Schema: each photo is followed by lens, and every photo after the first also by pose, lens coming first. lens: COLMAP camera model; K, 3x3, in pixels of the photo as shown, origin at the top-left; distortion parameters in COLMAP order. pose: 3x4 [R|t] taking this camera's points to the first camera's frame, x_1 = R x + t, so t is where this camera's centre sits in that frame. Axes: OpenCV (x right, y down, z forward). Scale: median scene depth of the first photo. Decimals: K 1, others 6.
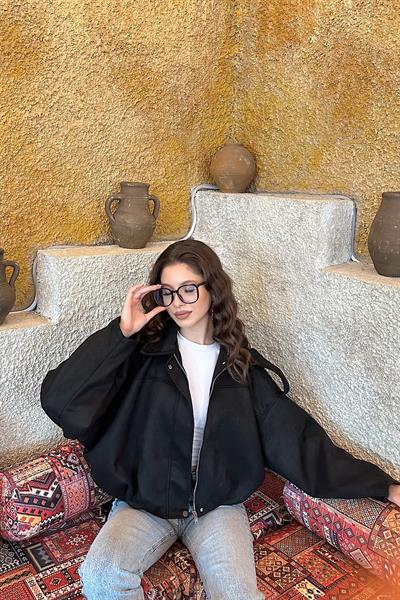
lens RADIAL K [[519.6, 0, 203.3], [0, 519.6, 248.4], [0, 0, 1]] dist [0.127170, -0.186152]
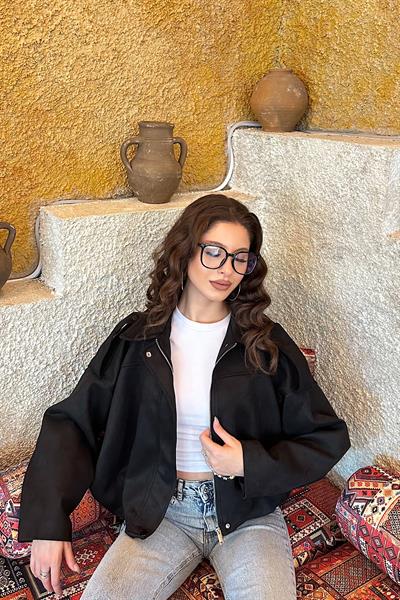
lens RADIAL K [[564.5, 0, 201.2], [0, 564.5, 215.2], [0, 0, 1]] dist [0.156020, -0.269690]
pose [[0.995886, 0.006309, -0.090395, 0.020877], [-0.000144, 0.997682, 0.068041, -0.044750], [0.090615, -0.067748, 0.993579, 0.122529]]
